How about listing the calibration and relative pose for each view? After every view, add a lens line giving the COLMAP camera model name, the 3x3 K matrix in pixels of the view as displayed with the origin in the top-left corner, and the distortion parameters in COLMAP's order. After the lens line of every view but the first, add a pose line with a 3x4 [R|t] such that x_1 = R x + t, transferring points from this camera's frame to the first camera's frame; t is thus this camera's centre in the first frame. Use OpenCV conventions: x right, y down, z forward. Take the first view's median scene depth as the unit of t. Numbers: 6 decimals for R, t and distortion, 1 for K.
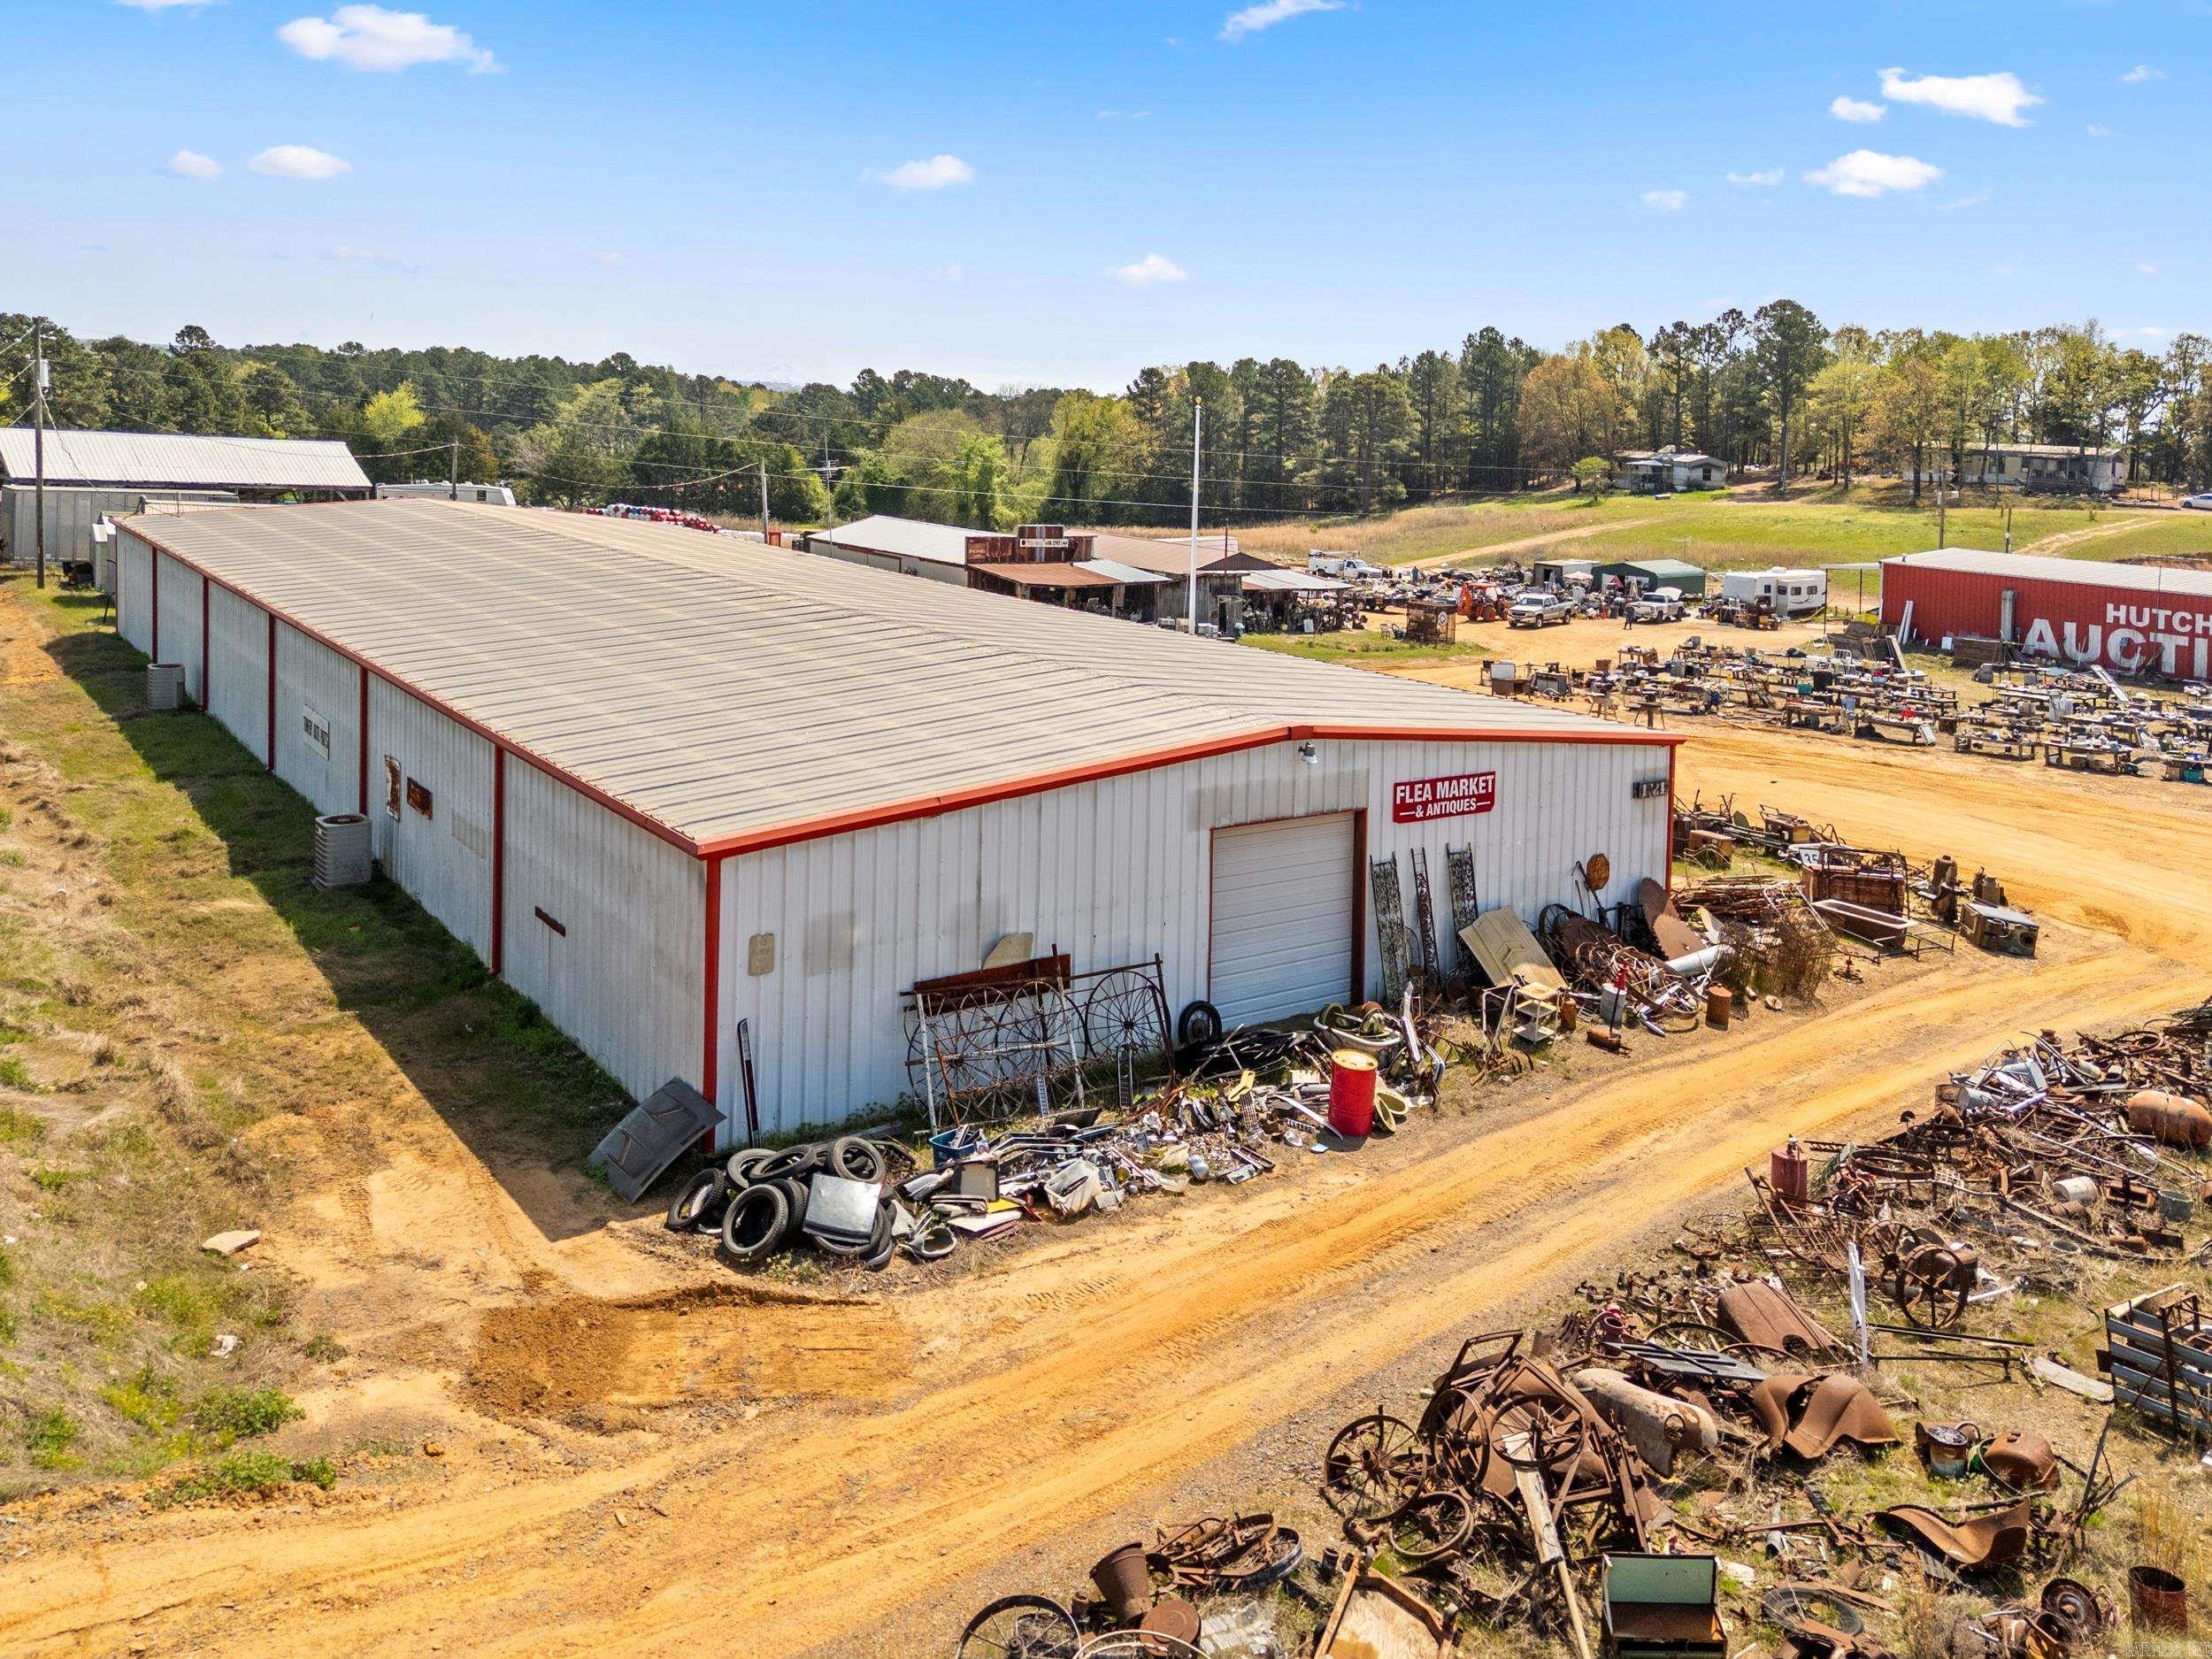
lens RADIAL K [[1745.3, 0, 1156.1], [0, 1745.3, 523.2], [0, 0, 1]] dist [0.043699, -0.028818]
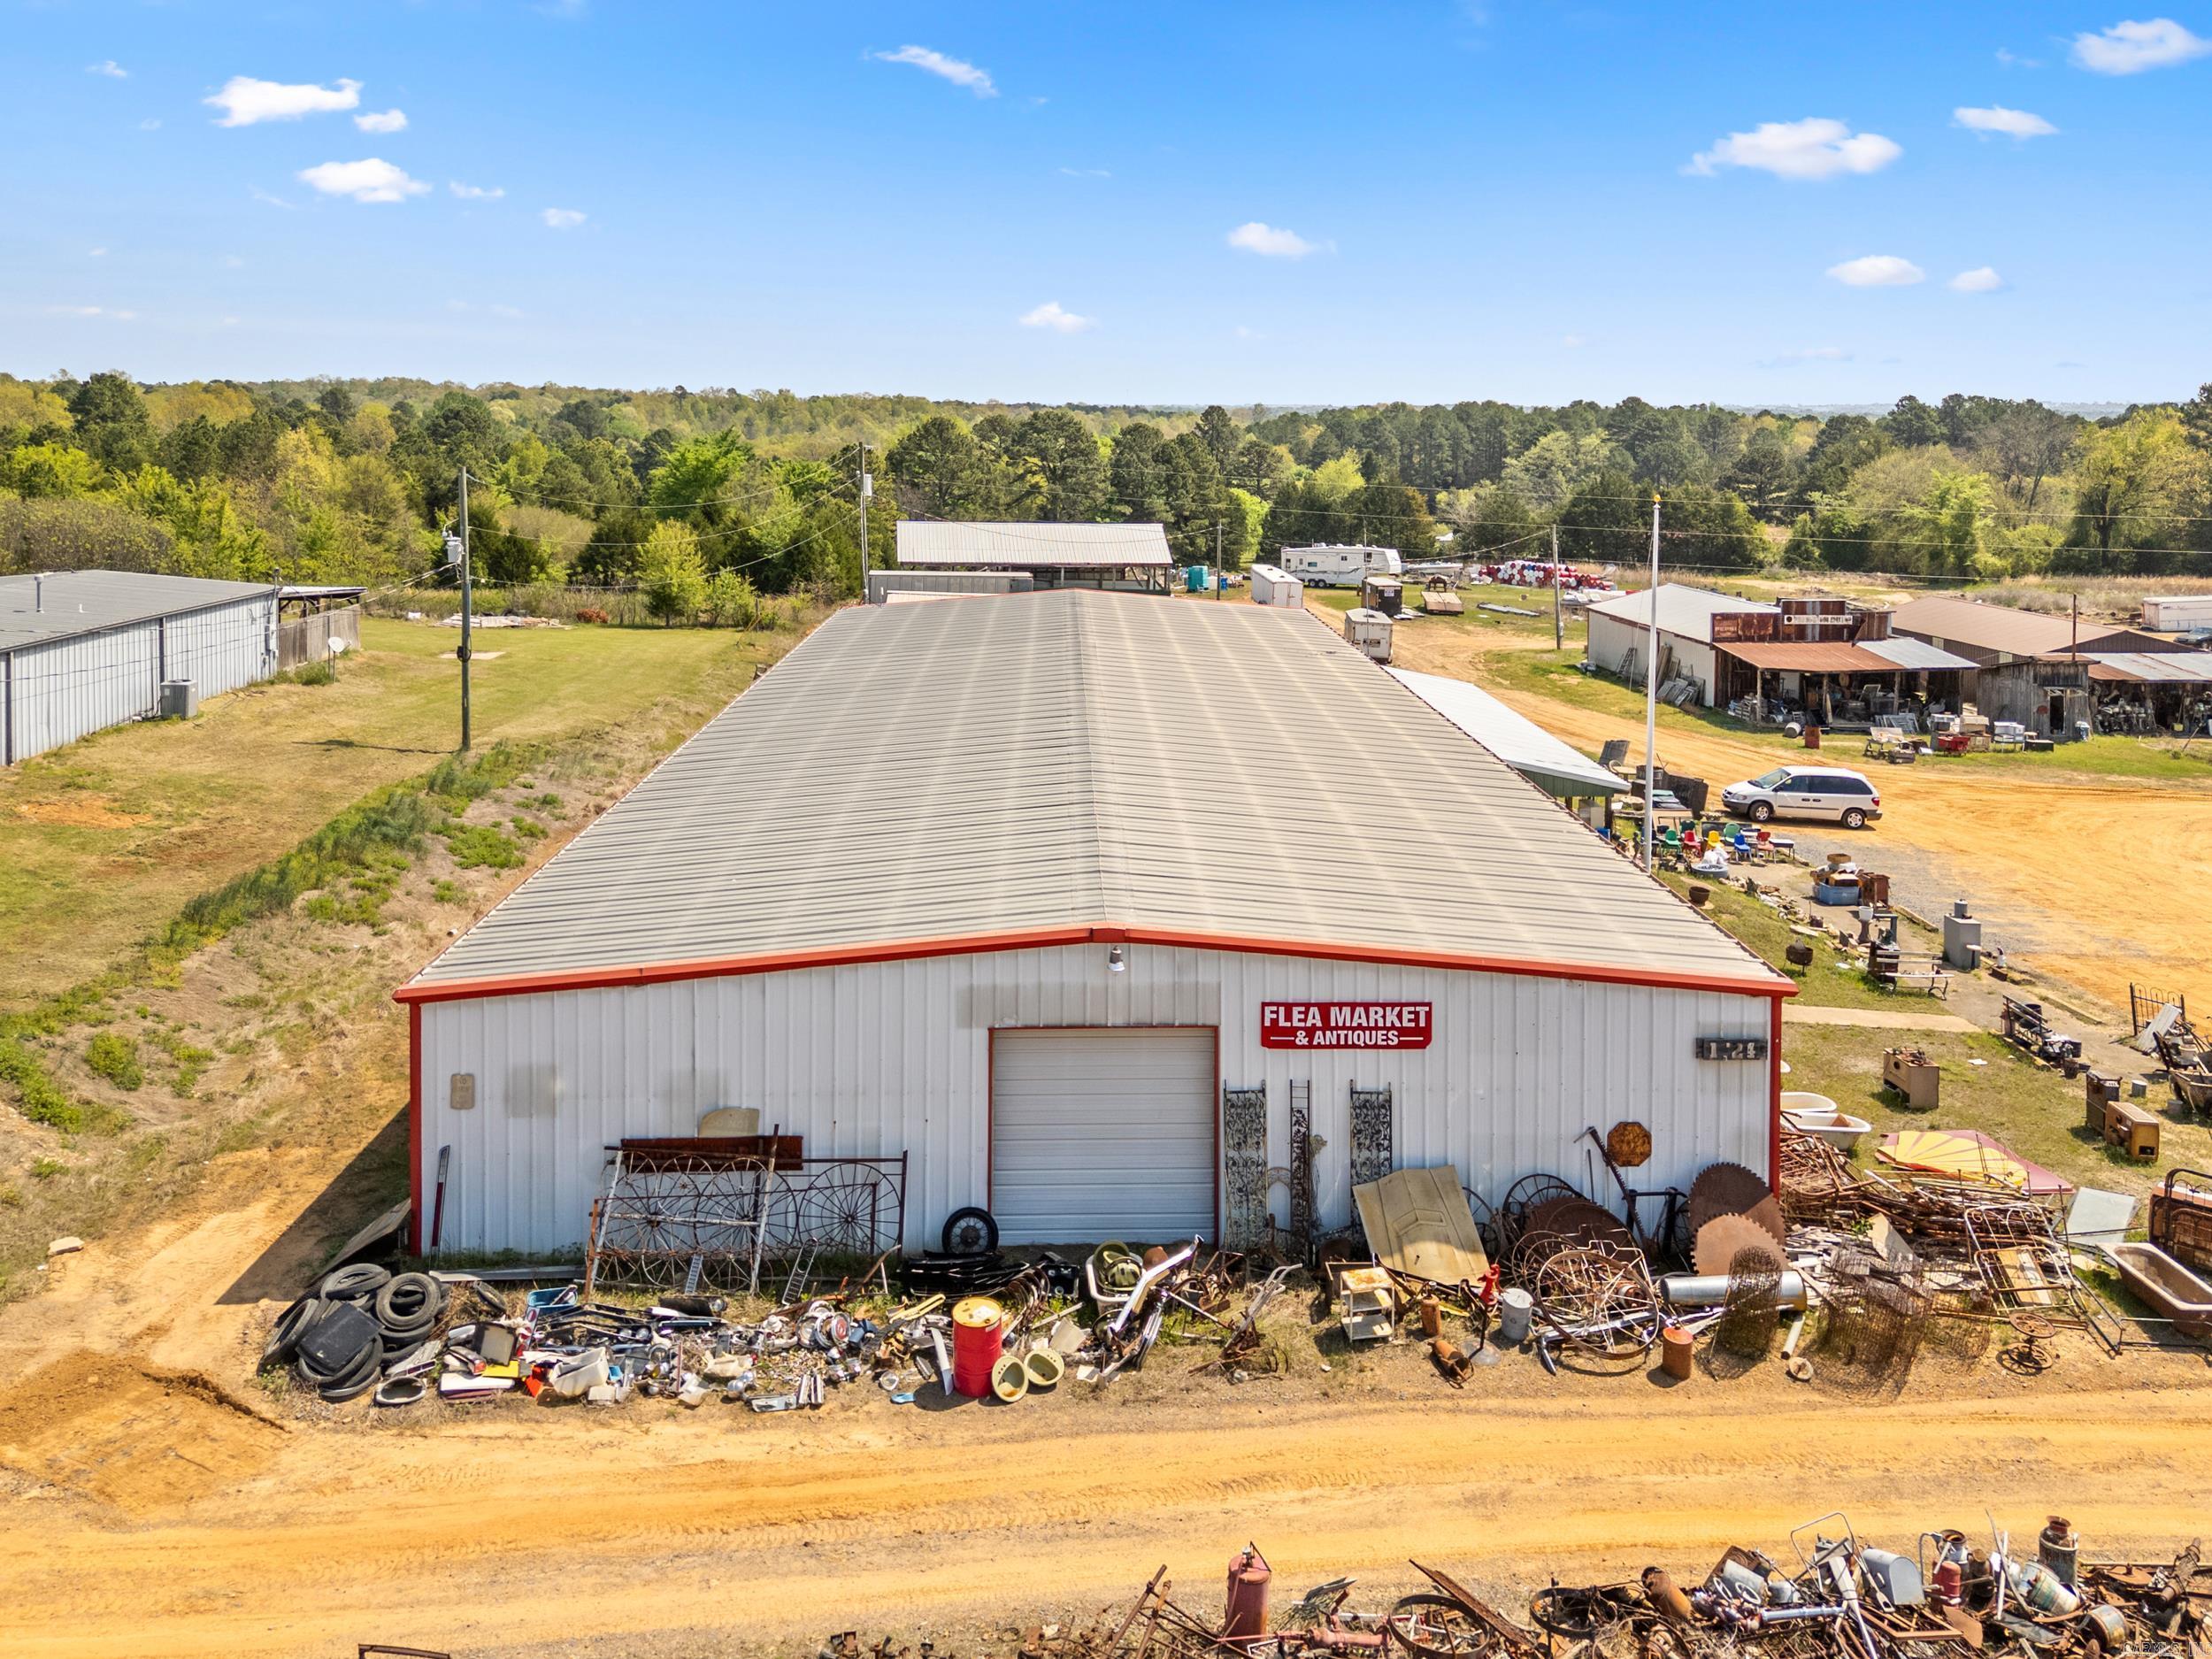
lens RADIAL K [[1745.3, 0, 1156.1], [0, 1745.3, 523.2], [0, 0, 1]] dist [0.043699, -0.028818]
pose [[0.815318, -0.007927, -0.578960, 0.608366], [-0.001172, 0.999882, -0.015342, -0.080839], [0.579013, 0.013187, 0.815212, 0.239990]]
